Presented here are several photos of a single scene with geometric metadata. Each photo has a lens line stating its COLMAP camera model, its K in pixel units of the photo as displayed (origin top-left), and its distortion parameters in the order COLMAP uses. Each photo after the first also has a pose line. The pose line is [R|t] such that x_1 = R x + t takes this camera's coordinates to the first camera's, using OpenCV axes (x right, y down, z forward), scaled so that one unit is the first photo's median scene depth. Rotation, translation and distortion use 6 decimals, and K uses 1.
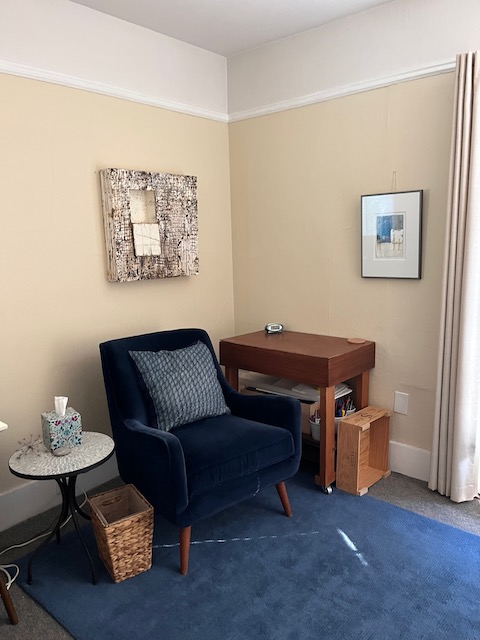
lens RADIAL K [[487.8, 0, 240.0], [0, 487.8, 320.0], [0, 0, 1]] dist [-0.001338, -0.000432]
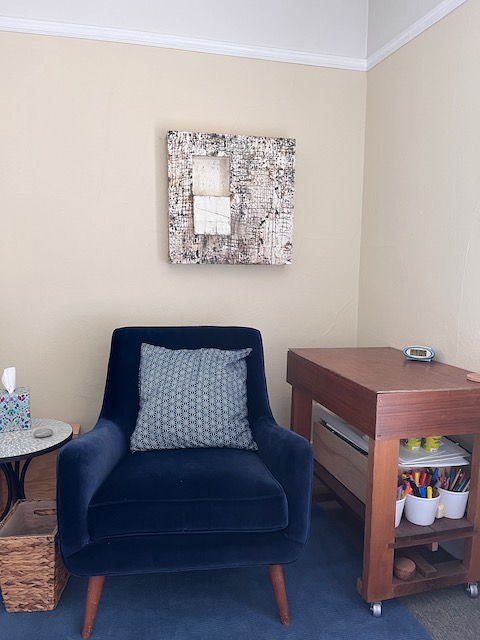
lens RADIAL K [[487.8, 0, 240.0], [0, 487.8, 320.0], [0, 0, 1]] dist [-0.001338, -0.000432]
pose [[0.827763, 0.095590, -0.552875, 0.322086], [-0.120376, 0.992691, -0.008594, 0.013192], [0.548013, 0.073667, 0.833220, 0.344985]]
